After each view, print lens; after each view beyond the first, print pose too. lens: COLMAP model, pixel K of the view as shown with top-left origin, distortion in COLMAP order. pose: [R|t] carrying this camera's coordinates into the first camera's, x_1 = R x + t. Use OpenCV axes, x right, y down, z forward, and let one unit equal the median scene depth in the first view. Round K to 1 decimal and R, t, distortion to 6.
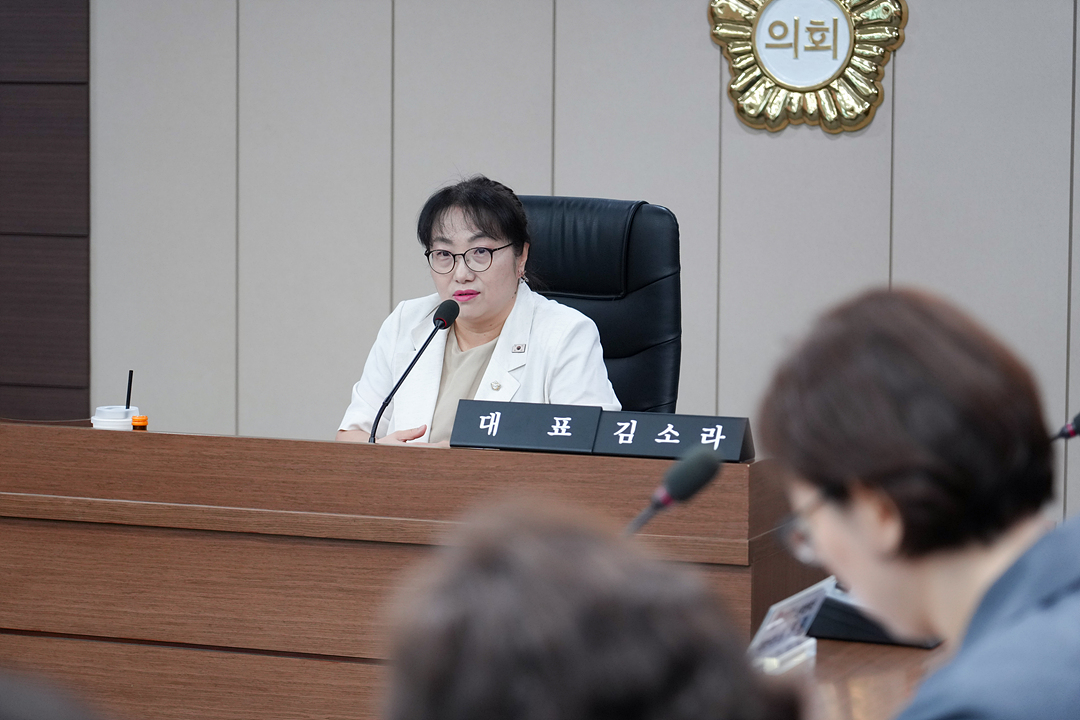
lens RADIAL K [[3410.0, 0, 540.0], [0, 3410.0, 360.0], [0, 0, 1]] dist [-0.167777, 1.256474]
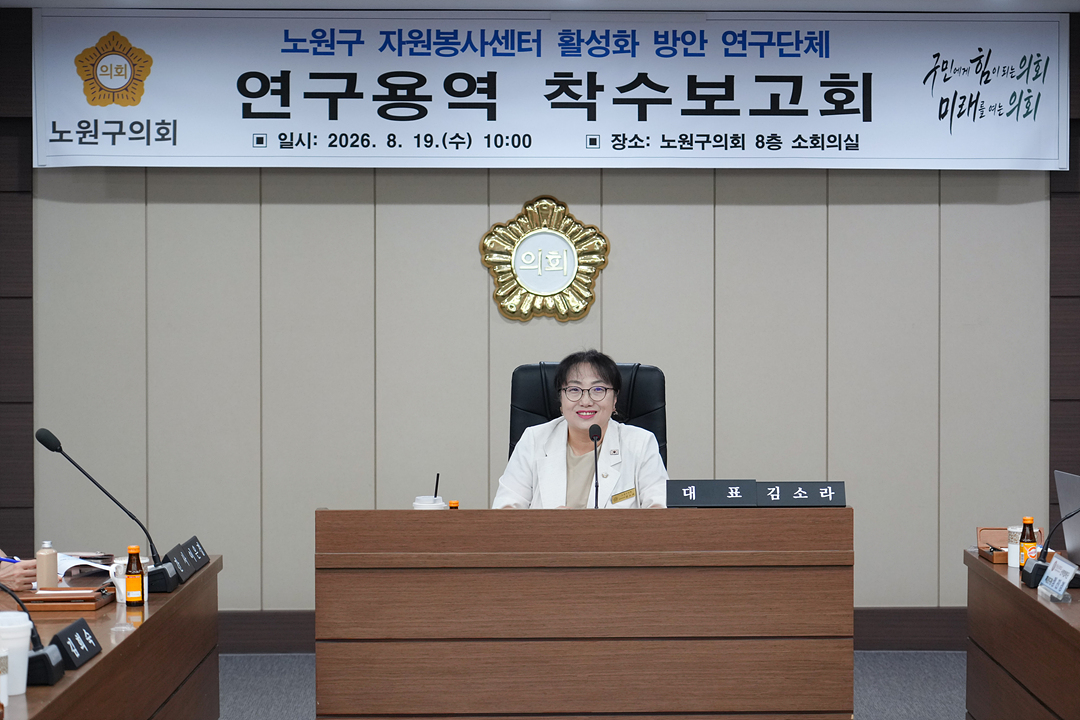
lens RADIAL K [[2556.6, 0, 574.8], [0, 2556.6, 359.3], [0, 0, 1]] dist [-0.003192, -0.003596]
pose [[0.919637, -0.025132, 0.391964, -0.549434], [0.045277, 0.998081, -0.042235, 0.003200], [-0.390151, 0.056588, 0.919010, -0.154021]]
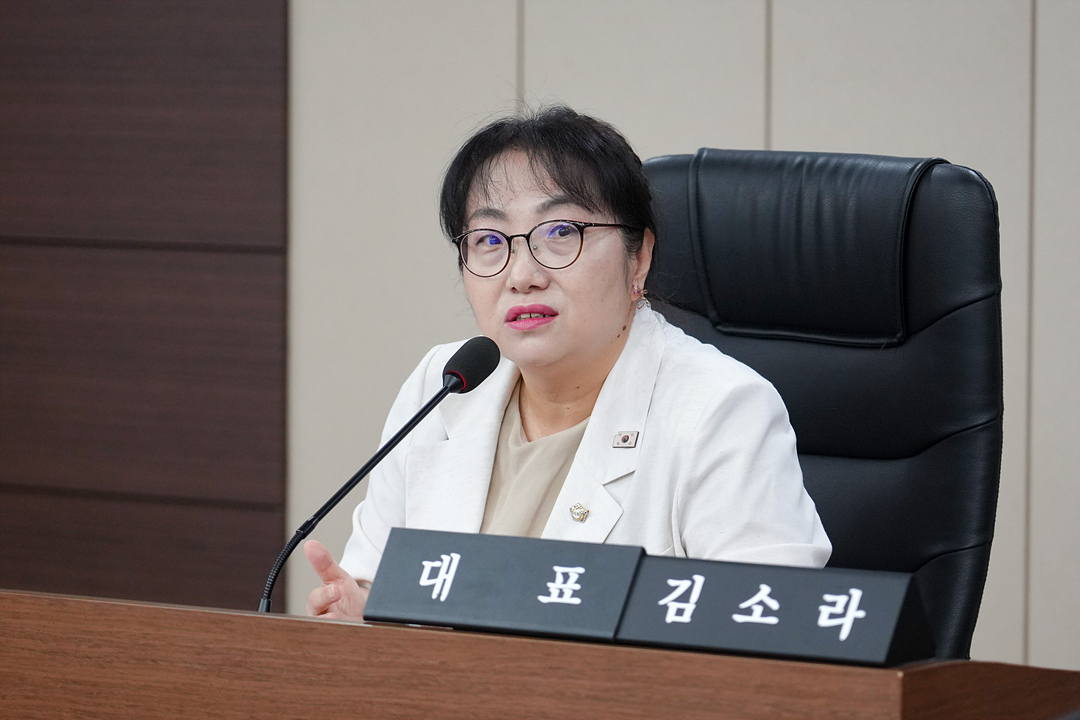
lens RADIAL K [[4854.4, 0, 540.0], [0, 4854.4, 360.0], [0, 0, 1]] dist [-0.055961, 1.483419]
pose [[0.975601, 0.012081, -0.219220, 0.150797], [-0.017884, 0.999540, -0.024508, 0.003953], [0.218823, 0.027831, 0.975368, 0.296084]]
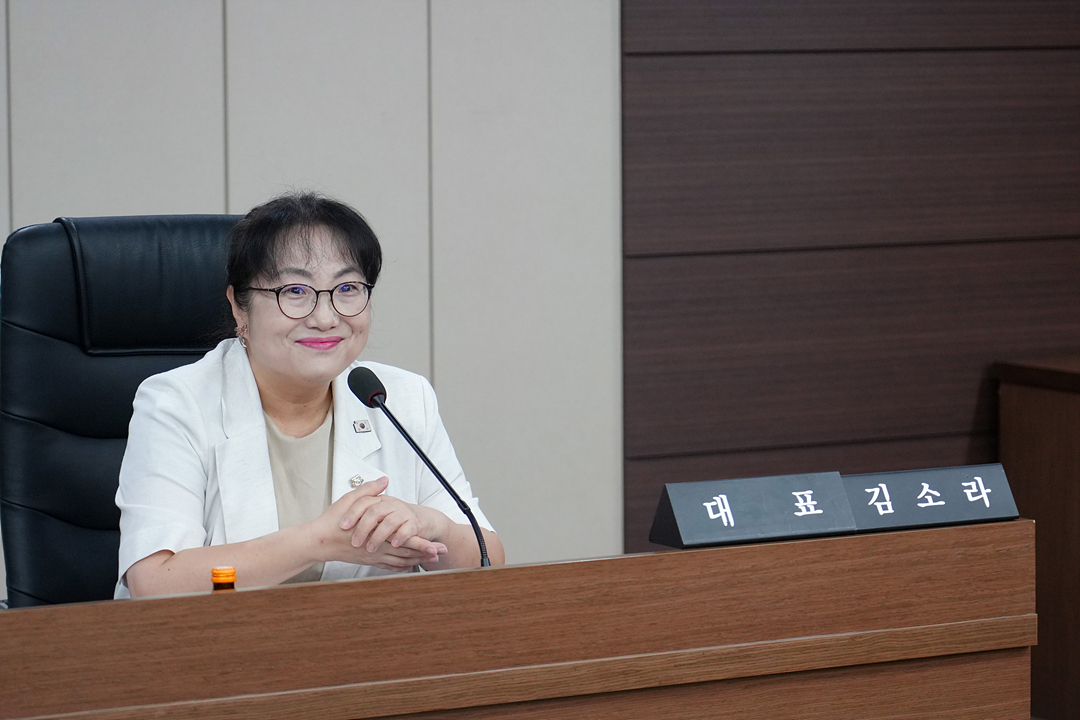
lens RADIAL K [[4119.6, 0, 540.0], [0, 4119.6, 360.0], [0, 0, 1]] dist [-0.007367, 0.471817]
pose [[0.619882, -0.083351, 0.780255, -0.714747], [0.084916, 0.995629, 0.038897, -0.050890], [-0.780087, 0.042145, 0.624251, 0.451305]]
